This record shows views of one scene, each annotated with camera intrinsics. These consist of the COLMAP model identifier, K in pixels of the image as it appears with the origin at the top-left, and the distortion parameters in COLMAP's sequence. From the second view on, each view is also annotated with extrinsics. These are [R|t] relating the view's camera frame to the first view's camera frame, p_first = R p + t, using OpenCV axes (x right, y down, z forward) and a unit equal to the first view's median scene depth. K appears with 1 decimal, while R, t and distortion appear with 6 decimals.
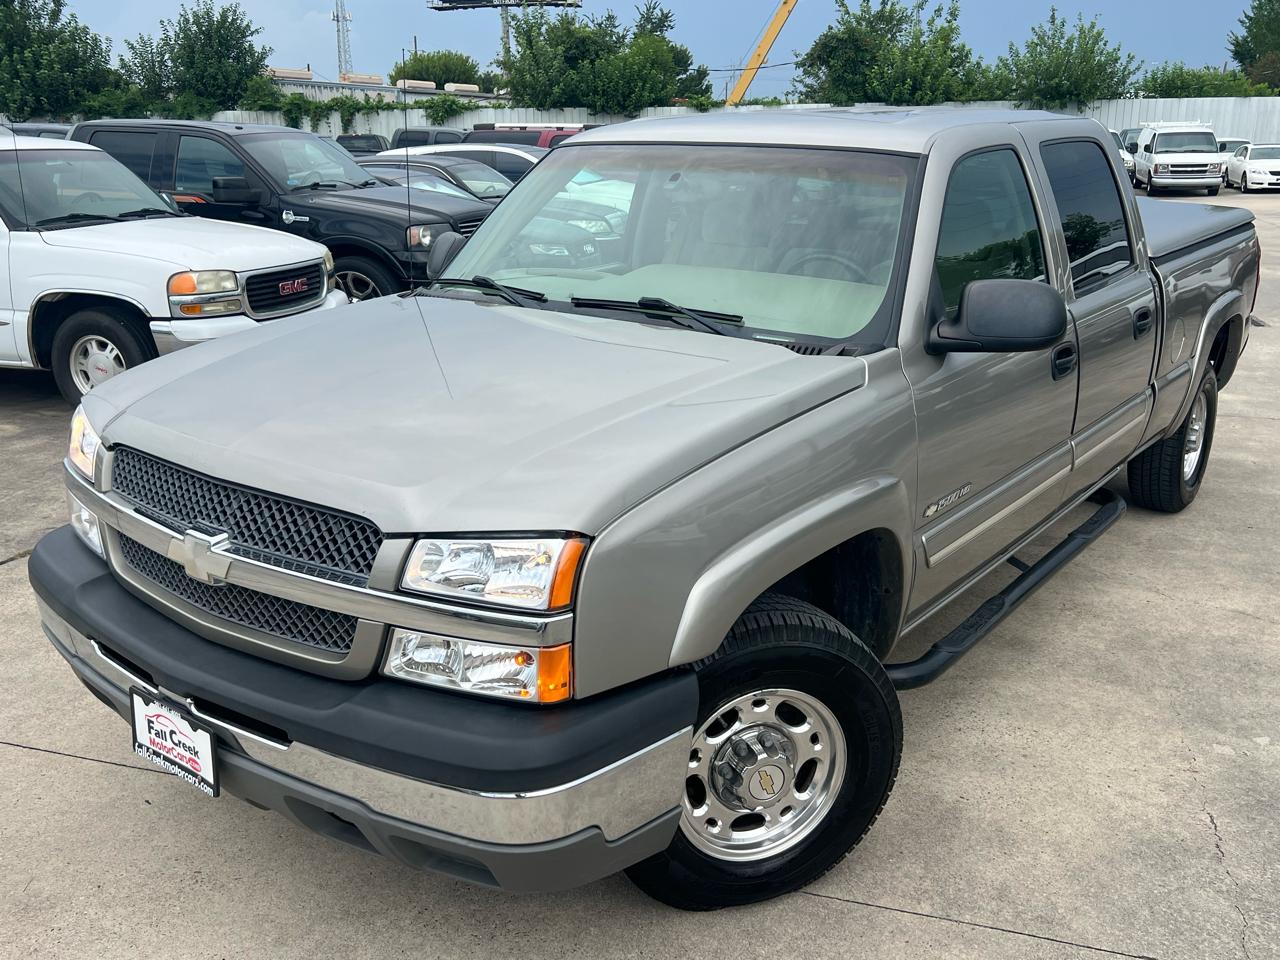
lens RADIAL K [[1174.0, 0, 637.3], [0, 1174.0, 482.8], [0, 0, 1]] dist [0.043773, -0.053434]
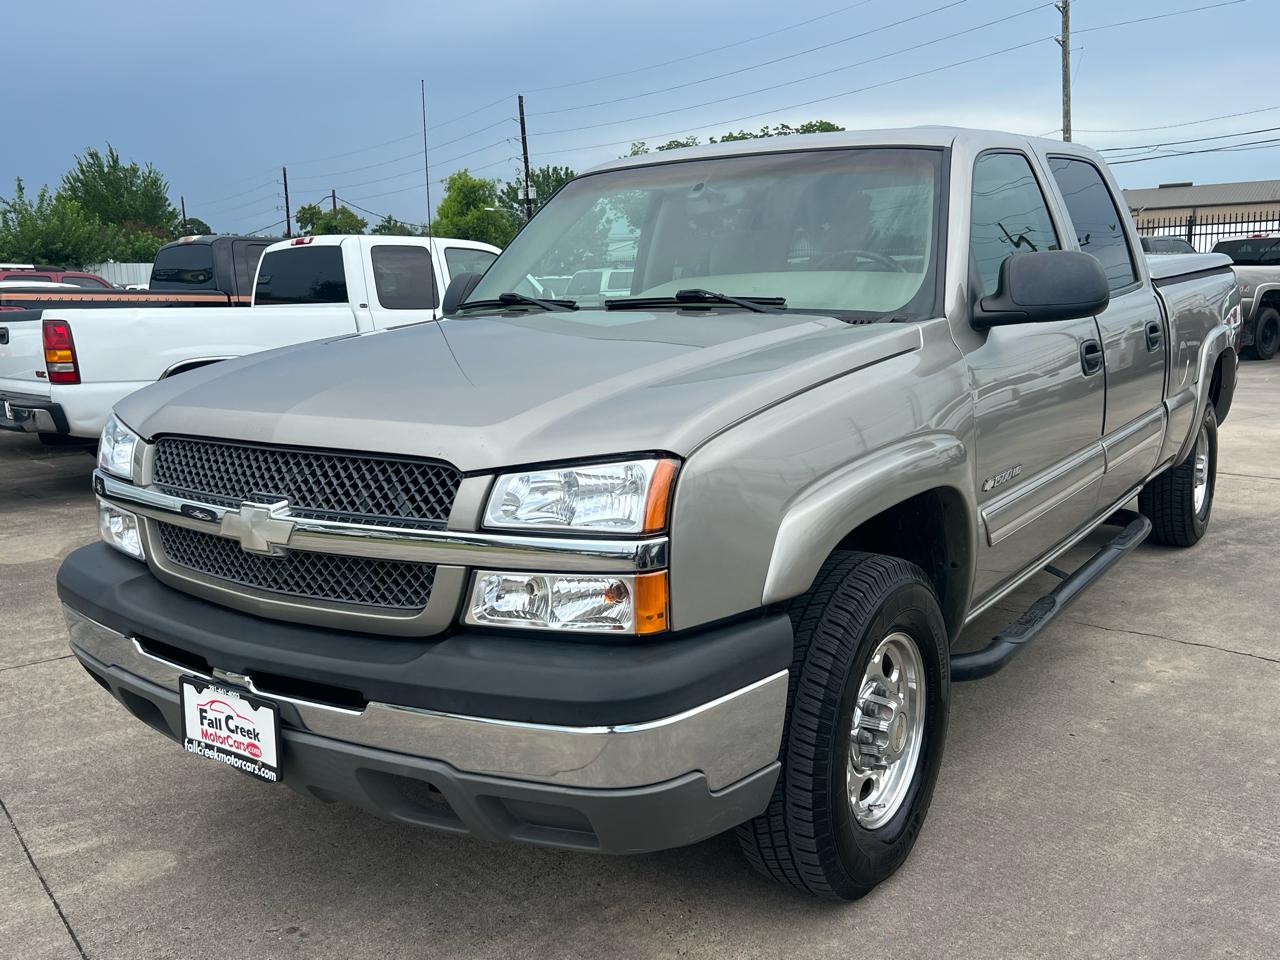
lens RADIAL K [[1169.7, 0, 634.3], [0, 1169.7, 485.5], [0, 0, 1]] dist [0.087806, -0.183042]
pose [[0.998494, -0.044491, 0.032109, -0.085233], [0.047876, 0.992354, -0.113757, 0.135258], [-0.026802, 0.115123, 0.992990, 0.038157]]
